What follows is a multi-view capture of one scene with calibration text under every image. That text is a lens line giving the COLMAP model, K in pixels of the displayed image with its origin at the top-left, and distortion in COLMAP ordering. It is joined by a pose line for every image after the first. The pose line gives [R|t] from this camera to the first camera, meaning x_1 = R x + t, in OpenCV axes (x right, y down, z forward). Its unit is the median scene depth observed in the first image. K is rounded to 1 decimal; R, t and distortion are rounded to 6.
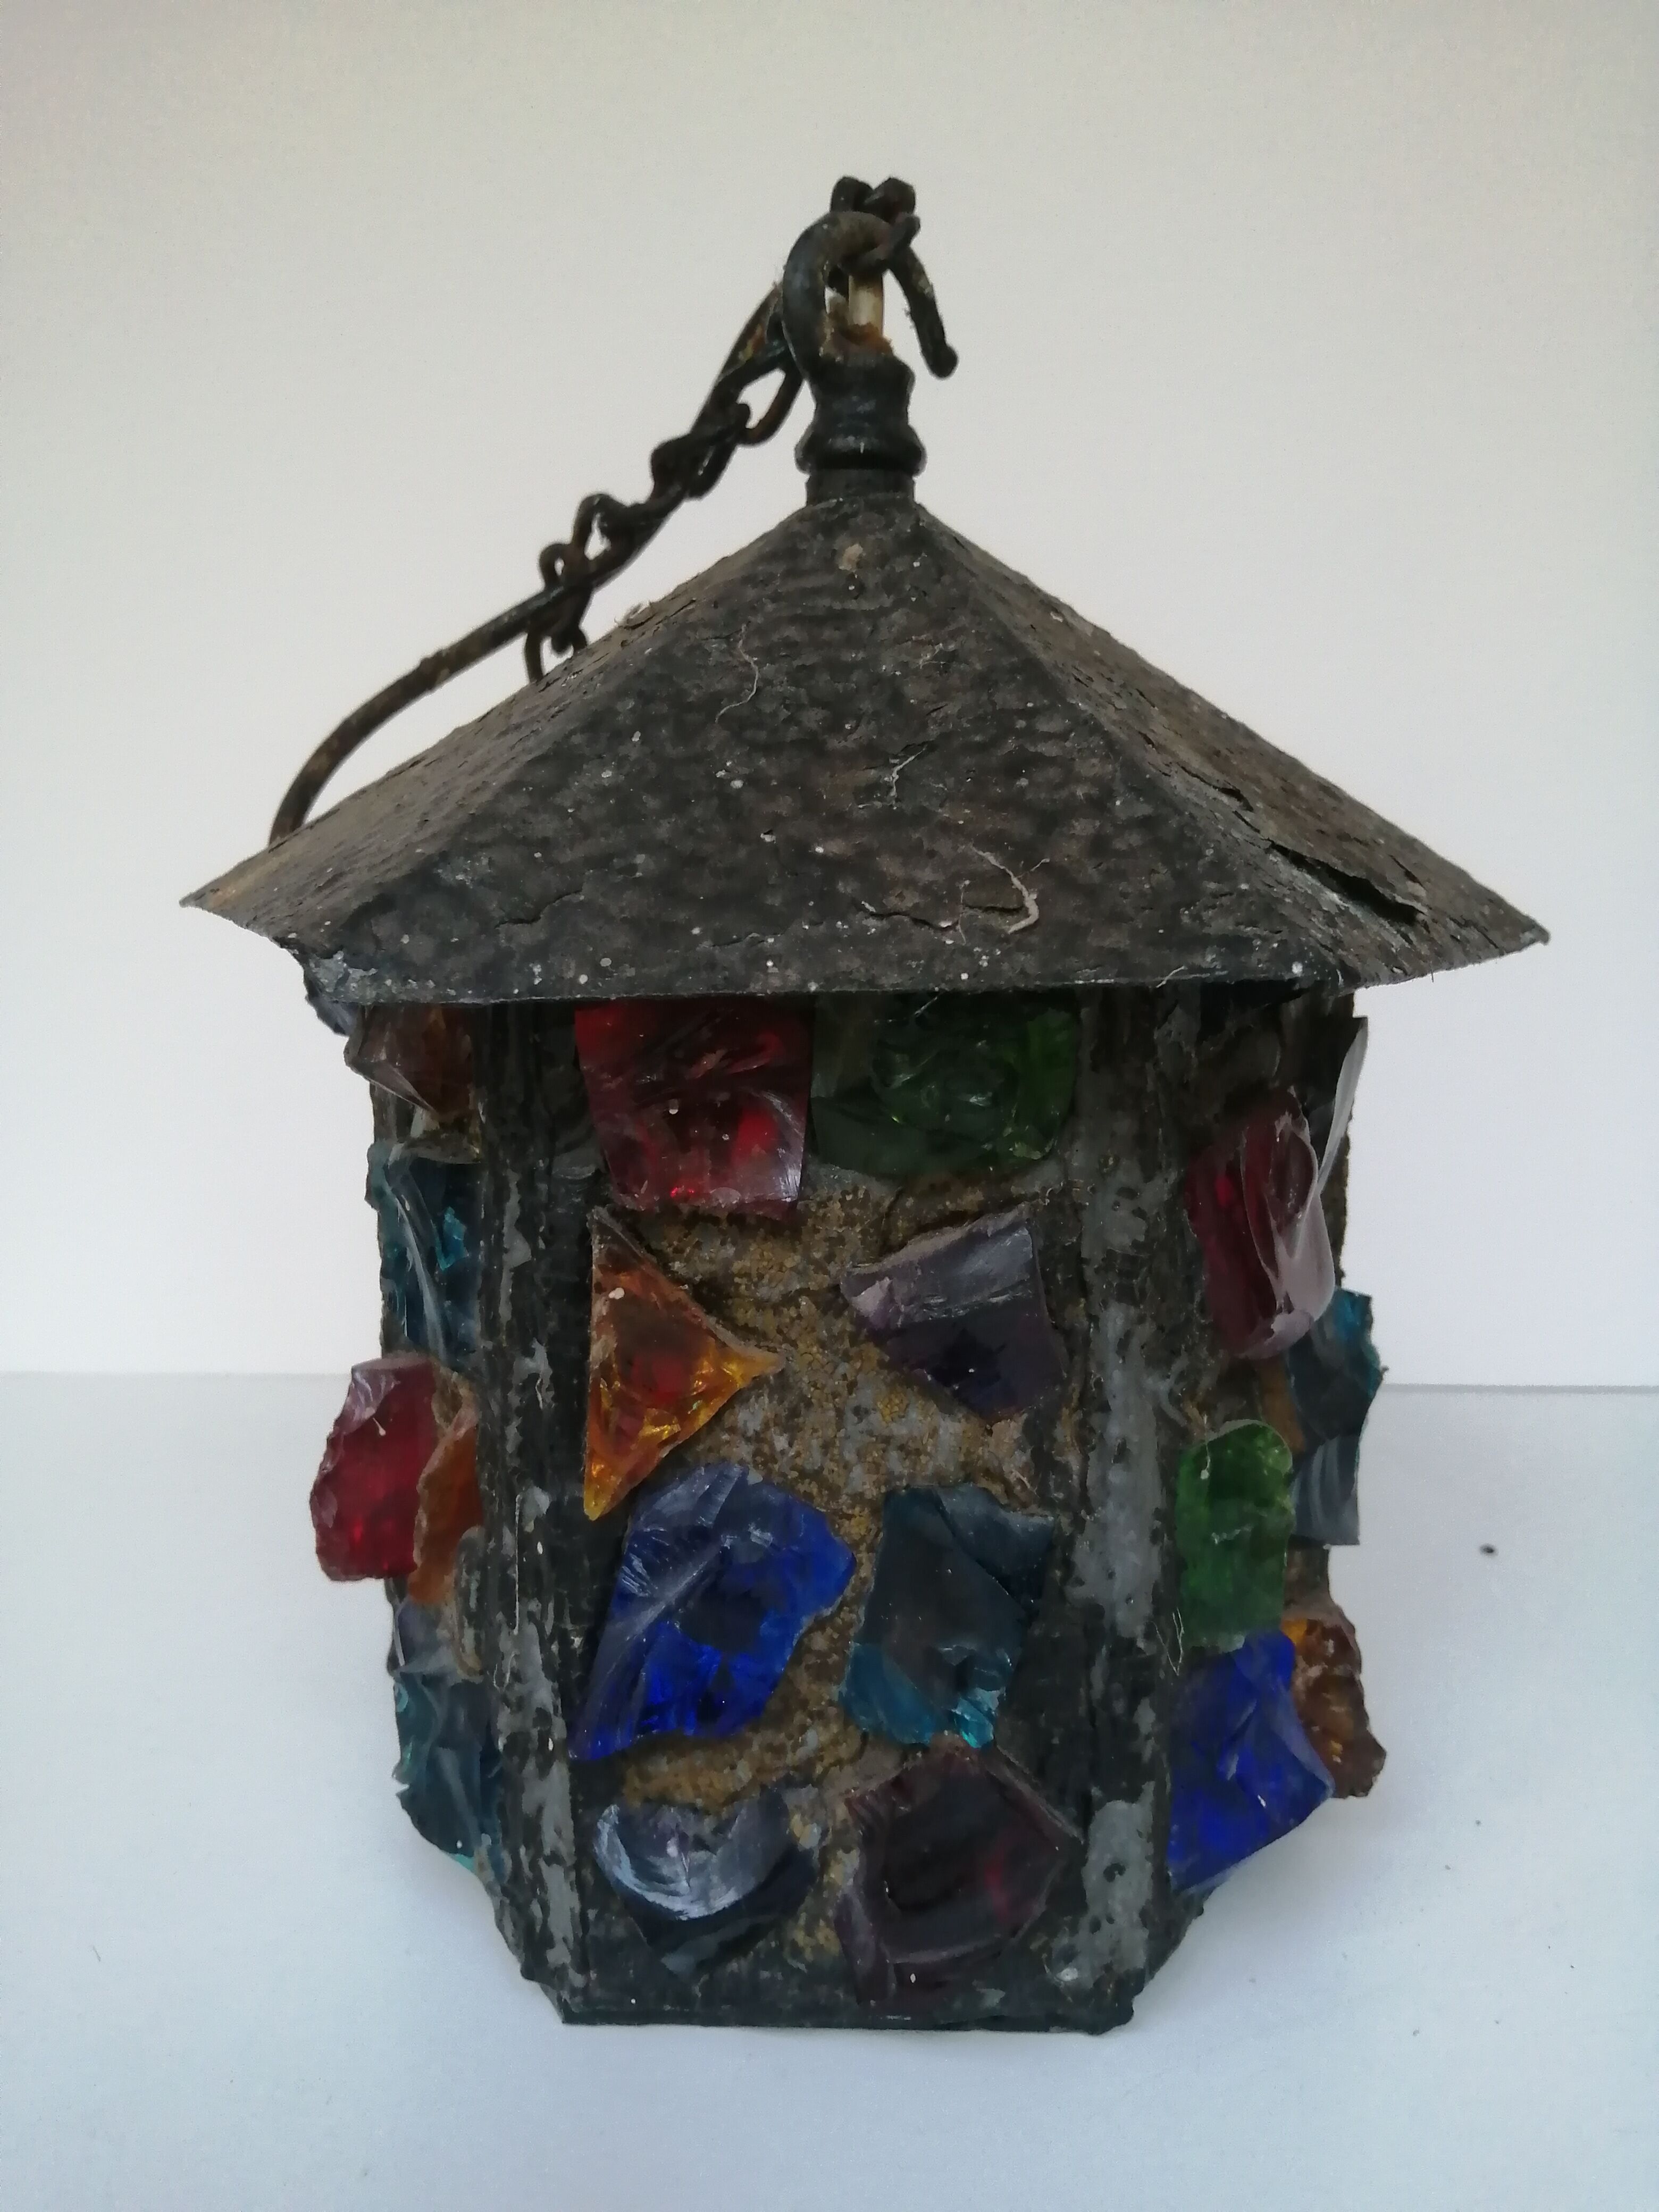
lens RADIAL K [[1653.8, 0, 797.1], [0, 1653.8, 1141.3], [0, 0, 1]] dist [0.217780, -0.000397]
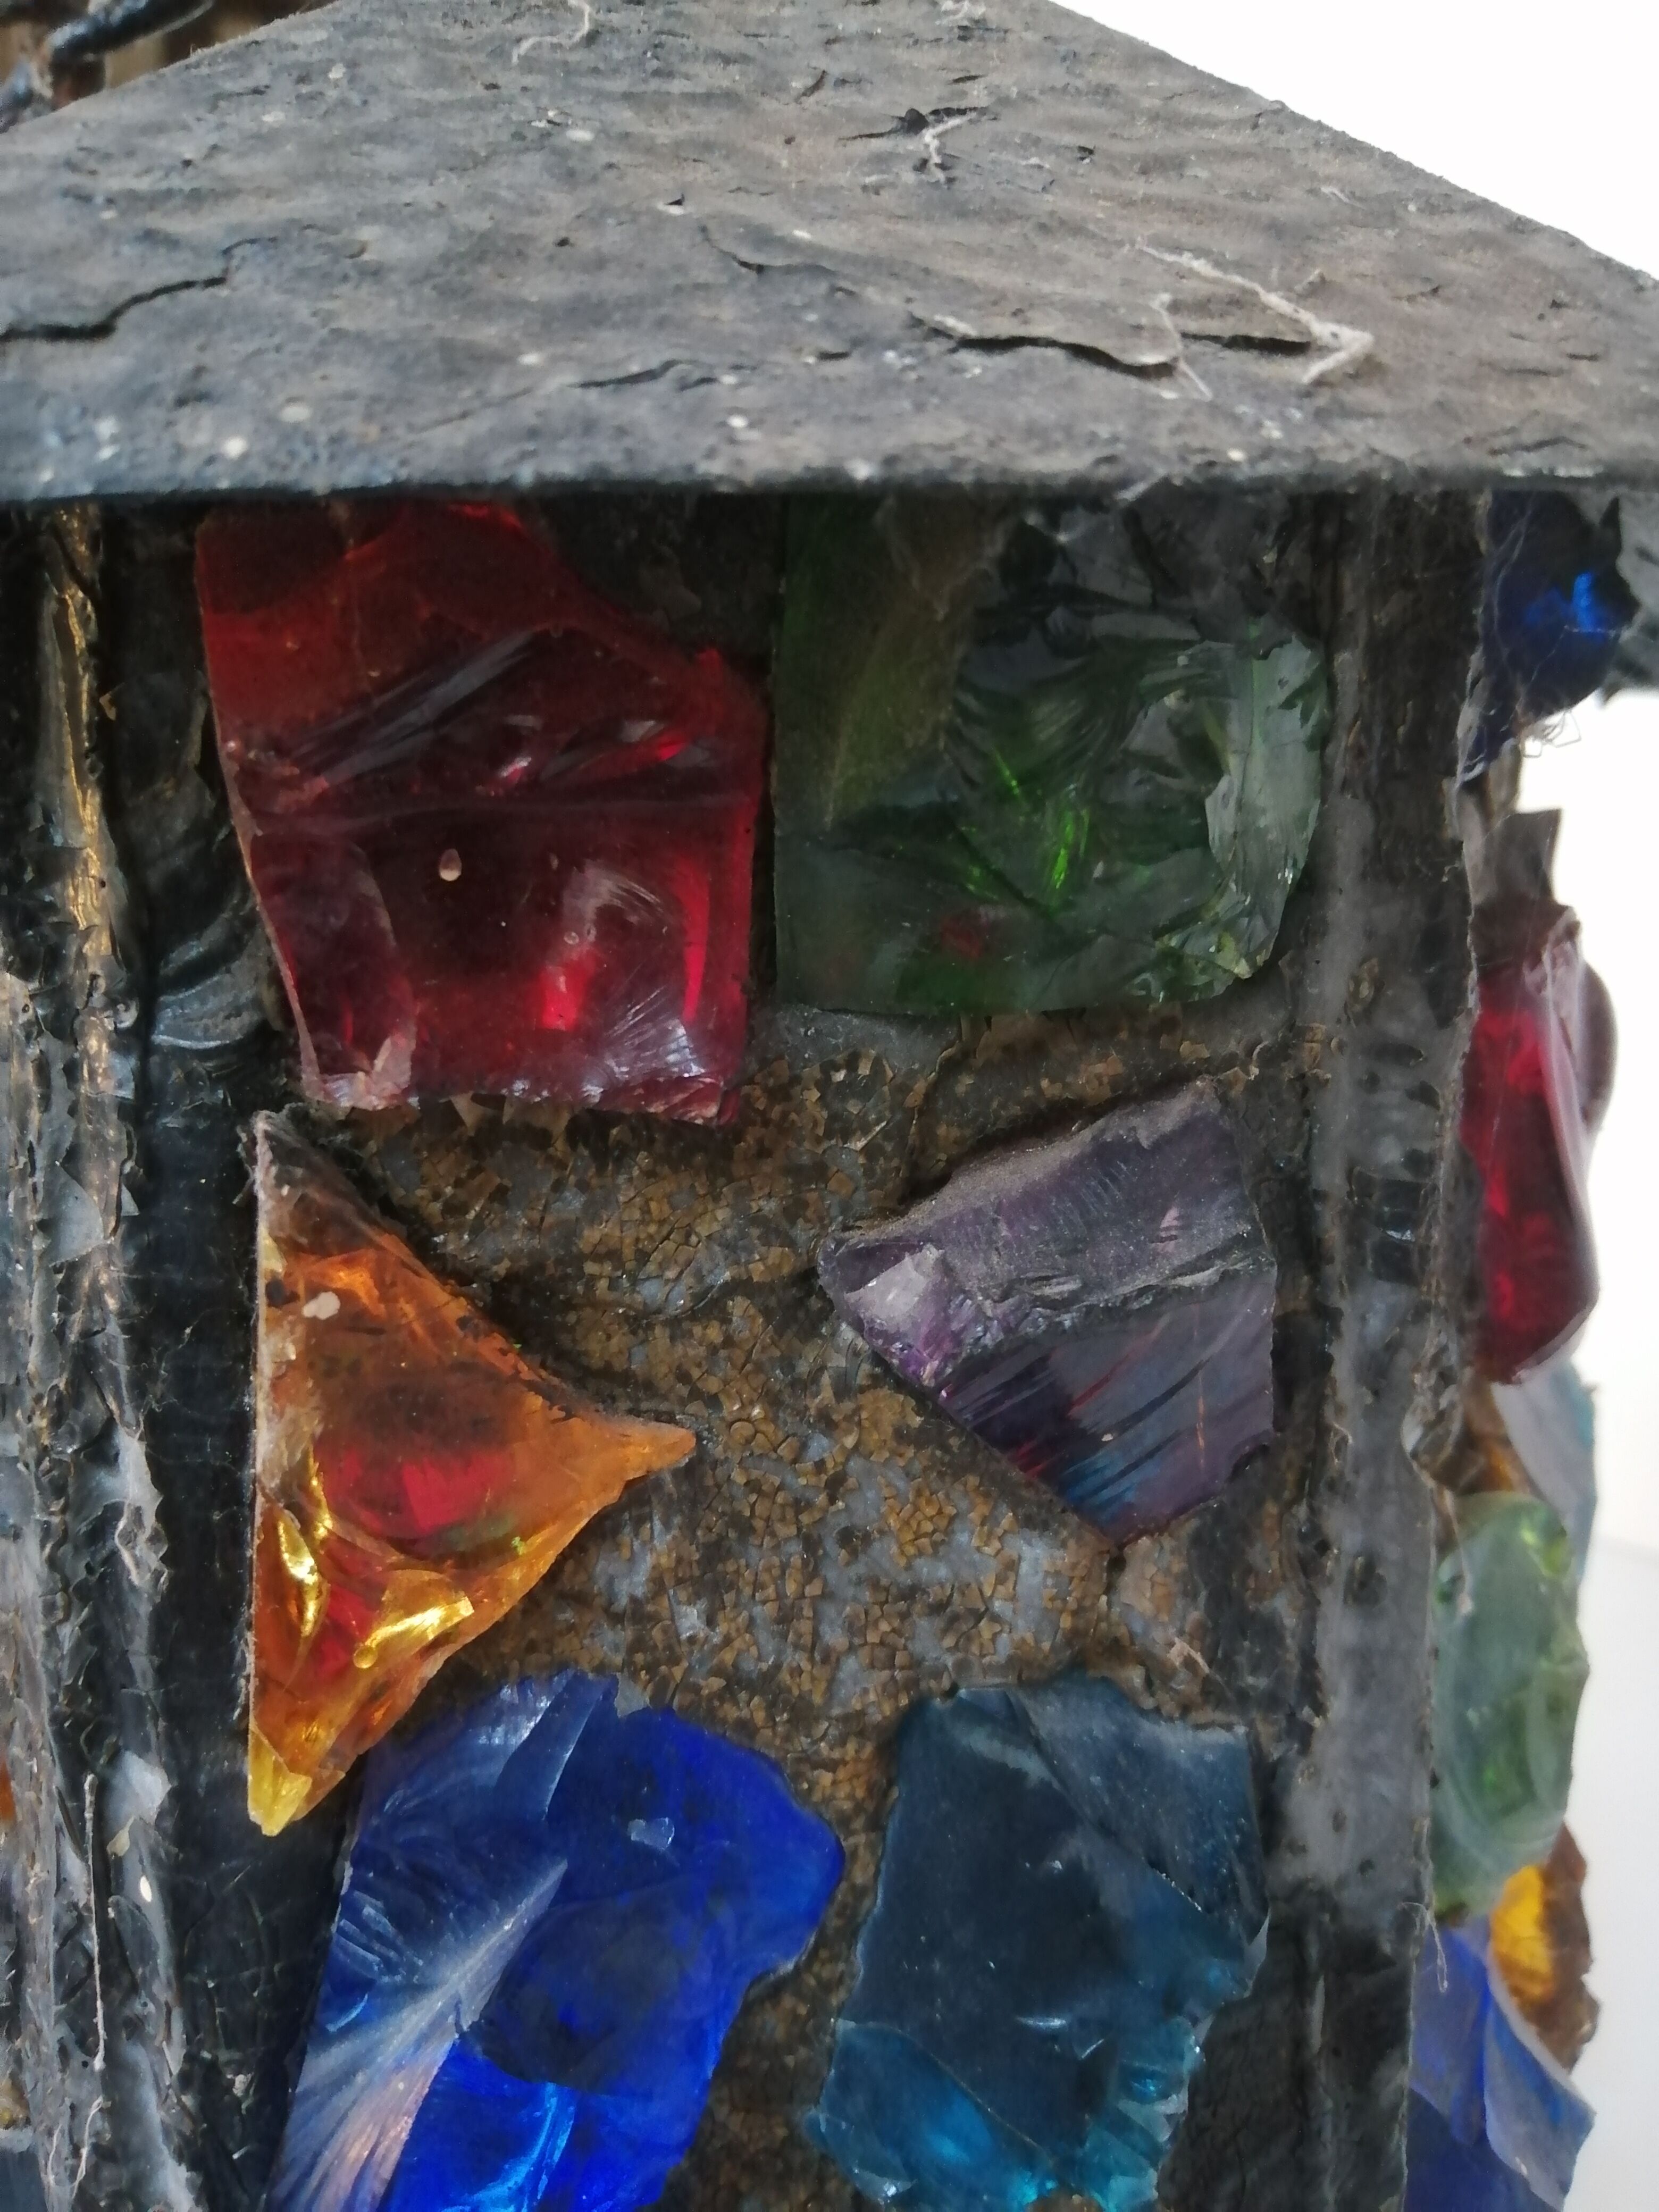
lens RADIAL K [[1782.6, 0, 820.3], [0, 1782.6, 1108.1], [0, 0, 1]] dist [0.159551, -0.388656]
pose [[0.978040, -0.020754, 0.207383, -0.074917], [0.027847, 0.999121, -0.031338, 0.056772], [-0.206550, 0.036425, 0.977758, 0.503918]]
